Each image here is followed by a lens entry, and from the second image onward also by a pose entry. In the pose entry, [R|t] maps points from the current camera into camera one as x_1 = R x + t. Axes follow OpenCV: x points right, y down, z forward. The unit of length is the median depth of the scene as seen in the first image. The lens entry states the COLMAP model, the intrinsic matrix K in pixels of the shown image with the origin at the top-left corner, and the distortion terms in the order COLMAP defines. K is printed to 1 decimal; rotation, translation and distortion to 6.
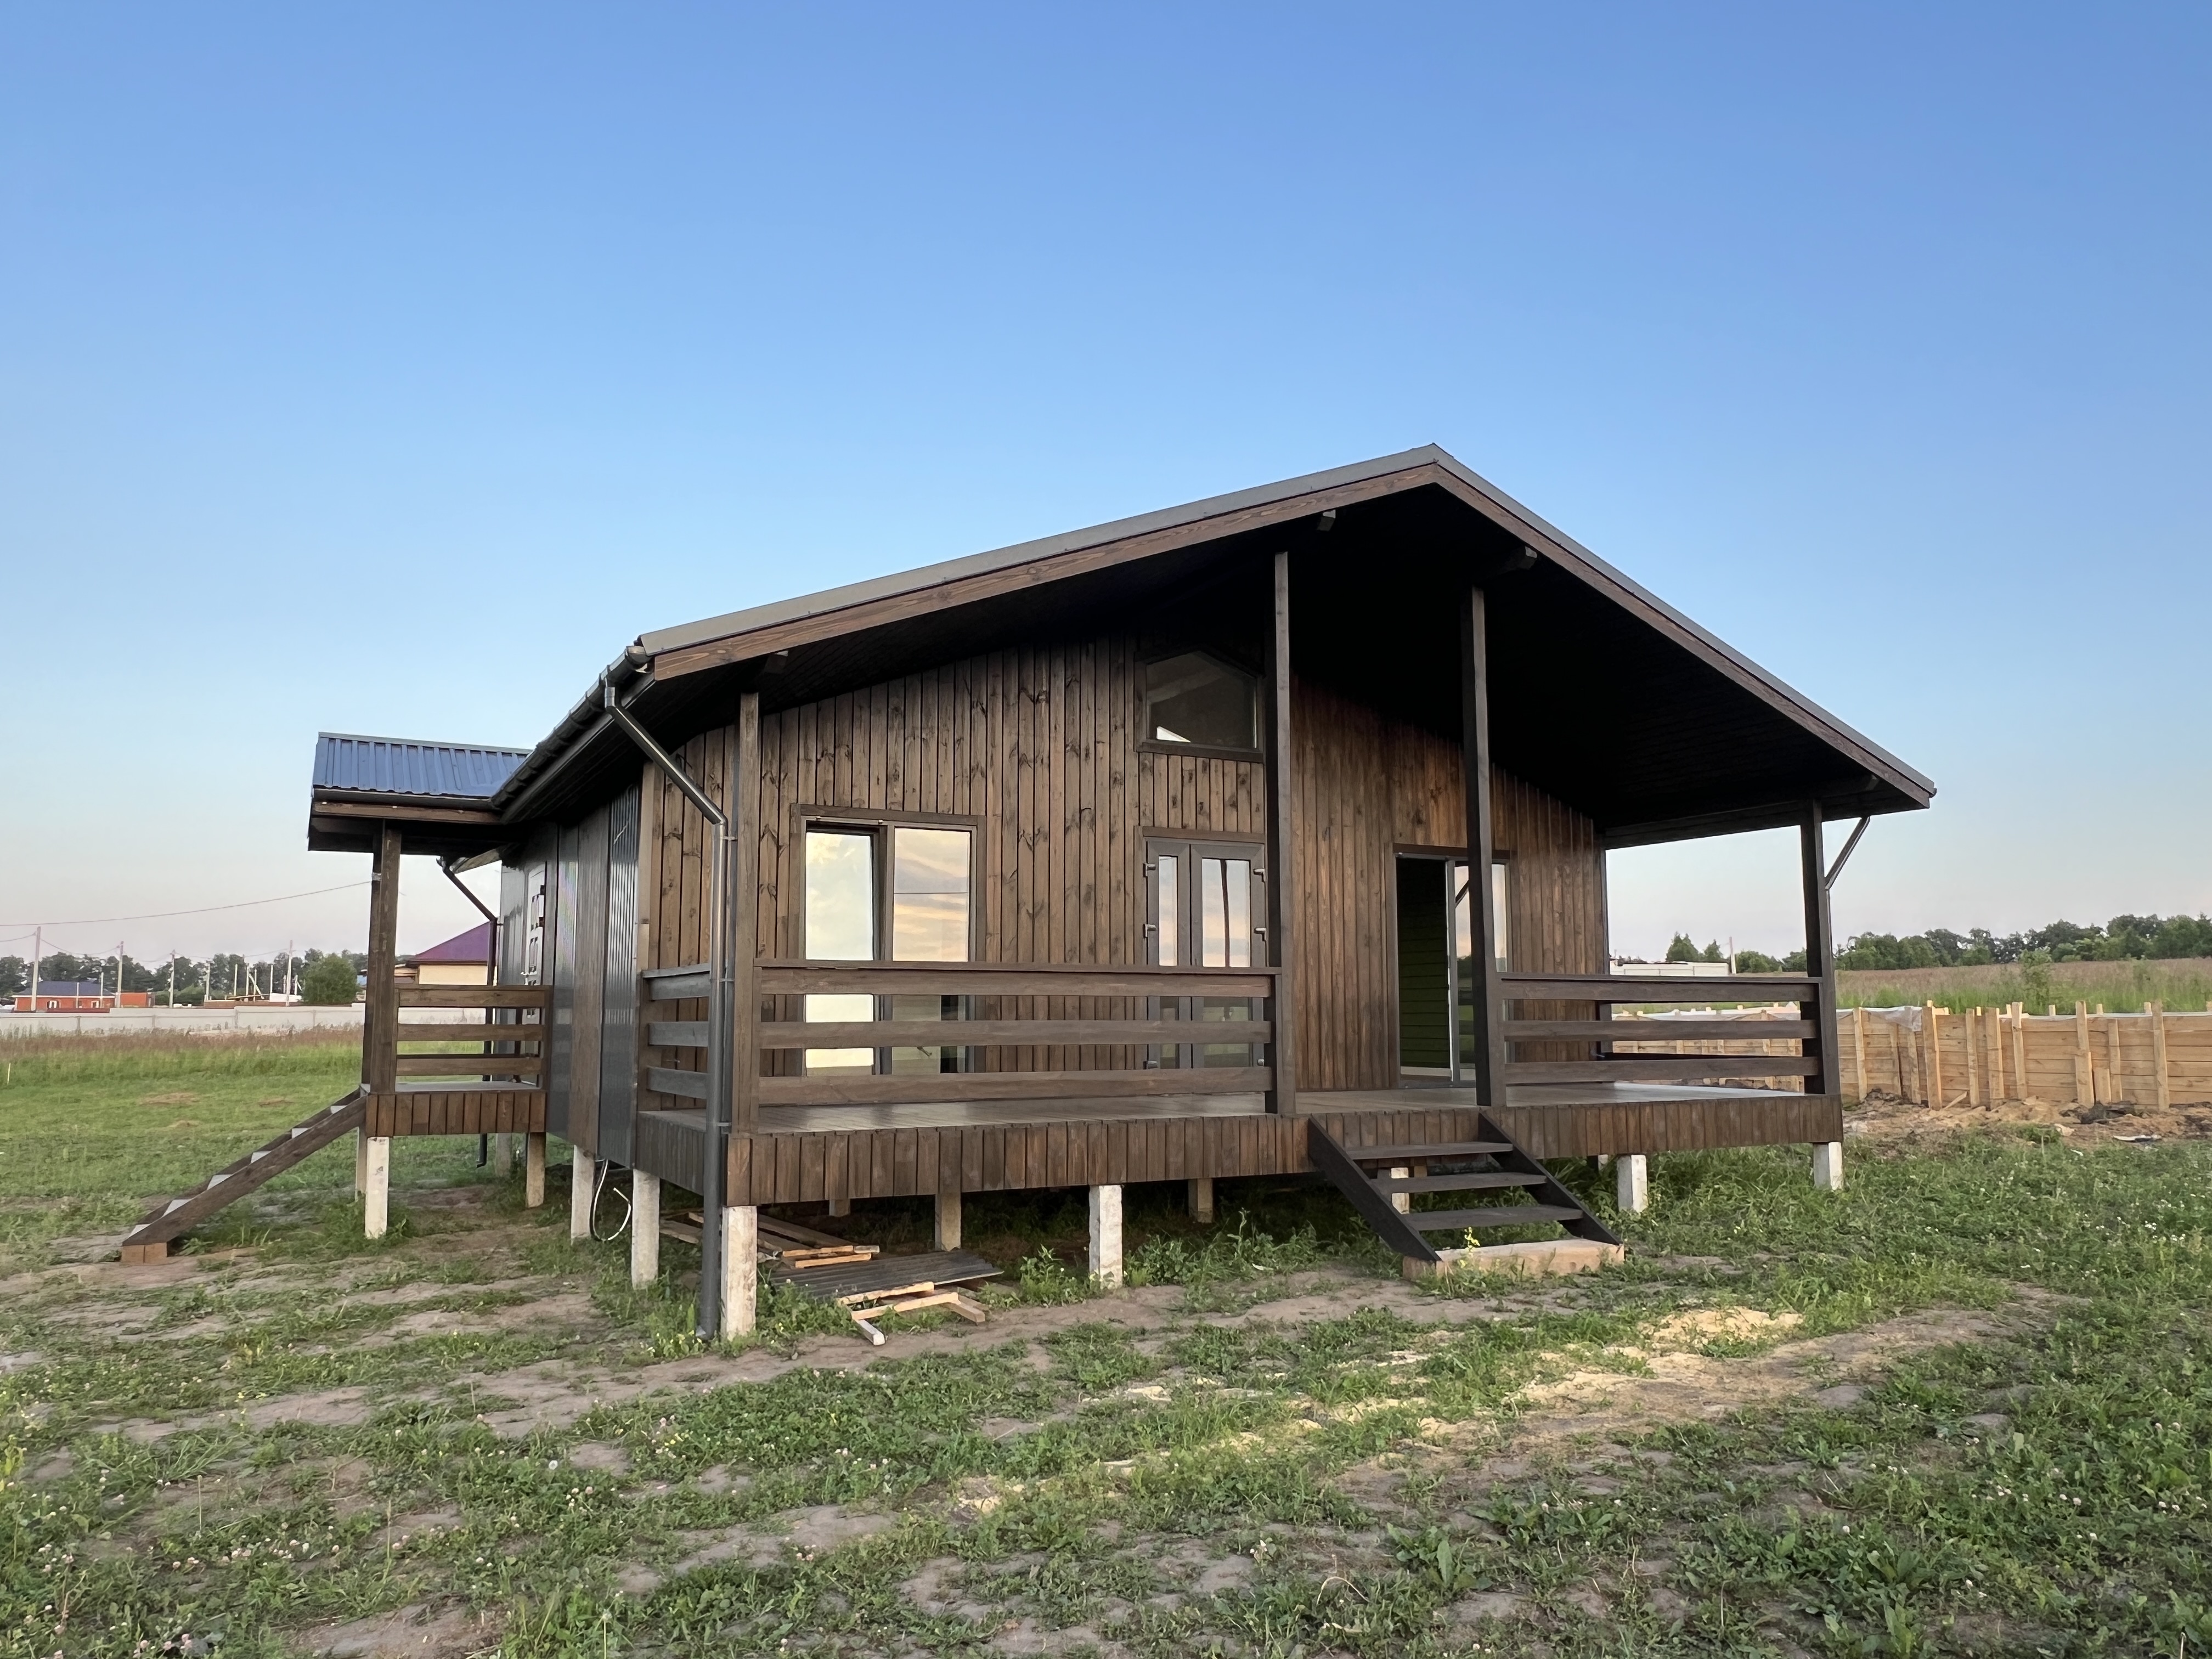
lens RADIAL K [[1553.7, 0, 1106.0], [0, 1553.7, 829.5], [0, 0, 1]] dist [-0.003572, -0.001054]
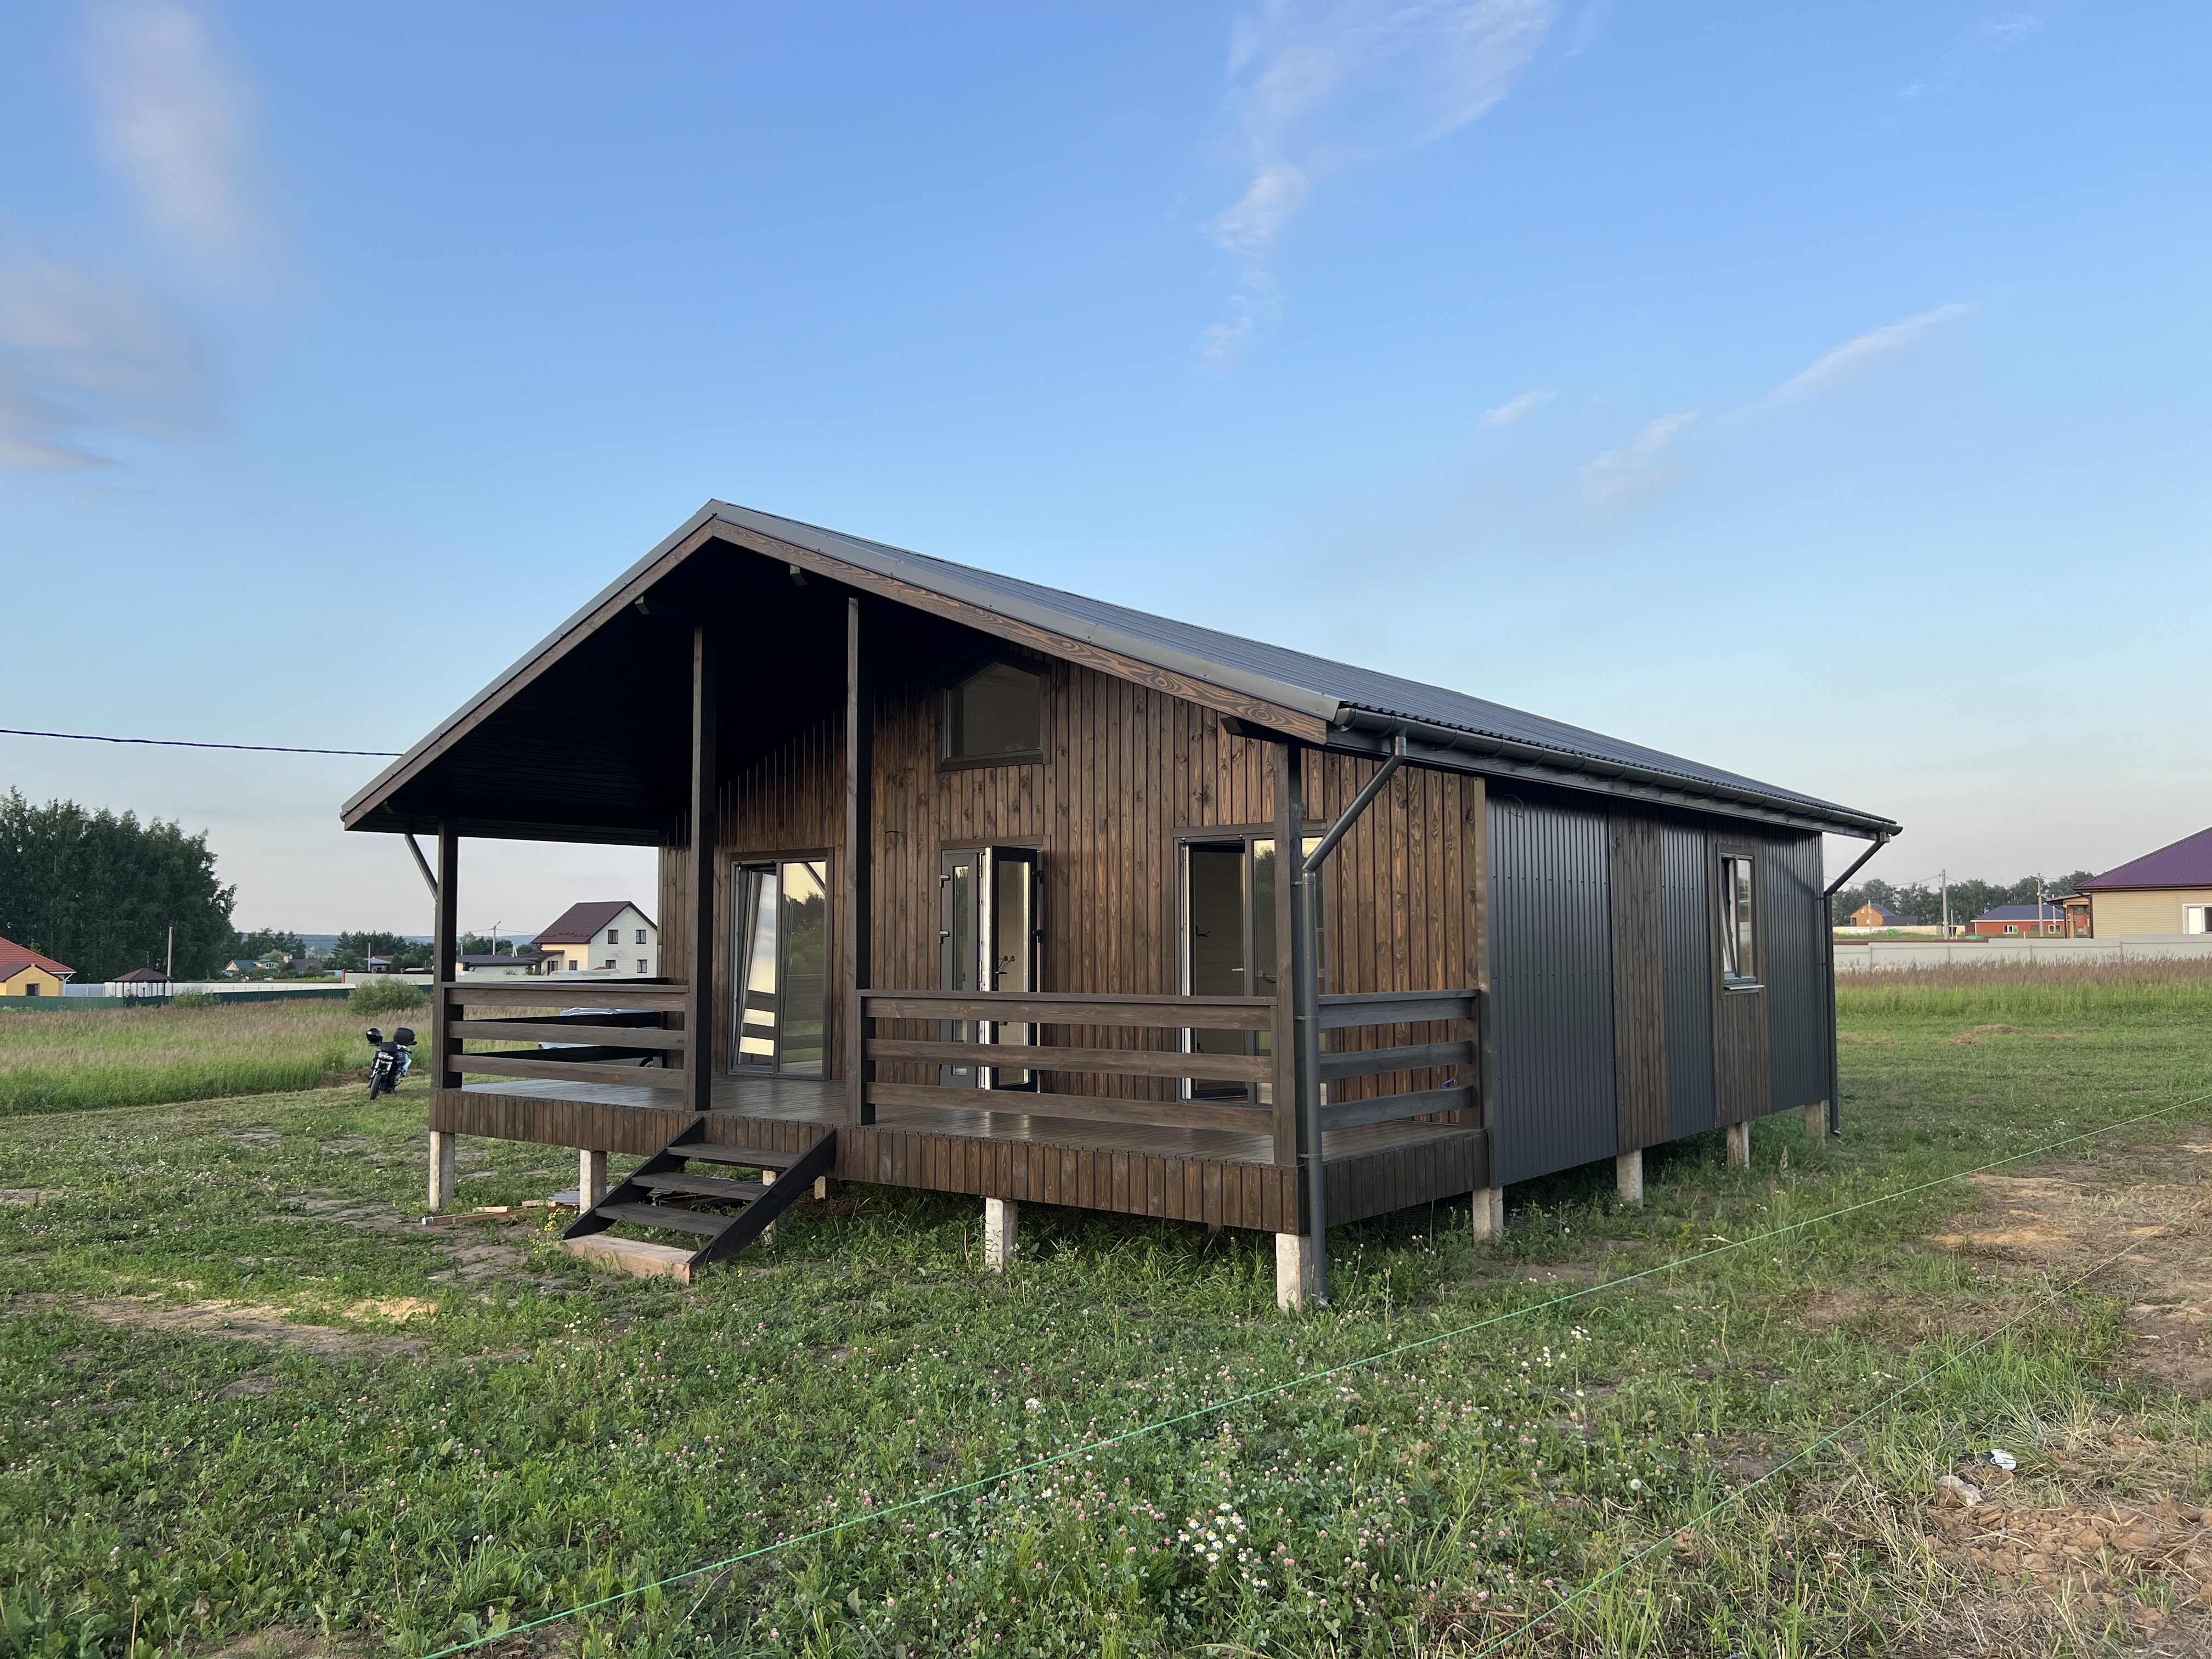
lens RADIAL K [[1637.5, 0, 1078.4], [0, 1637.5, 828.5], [0, 0, 1]] dist [0.074897, -0.088960]
pose [[0.398792, -0.063979, -0.914807, 1.105247], [0.115541, 0.993119, -0.019088, 0.022443], [0.909733, -0.098086, 0.403441, 0.621778]]
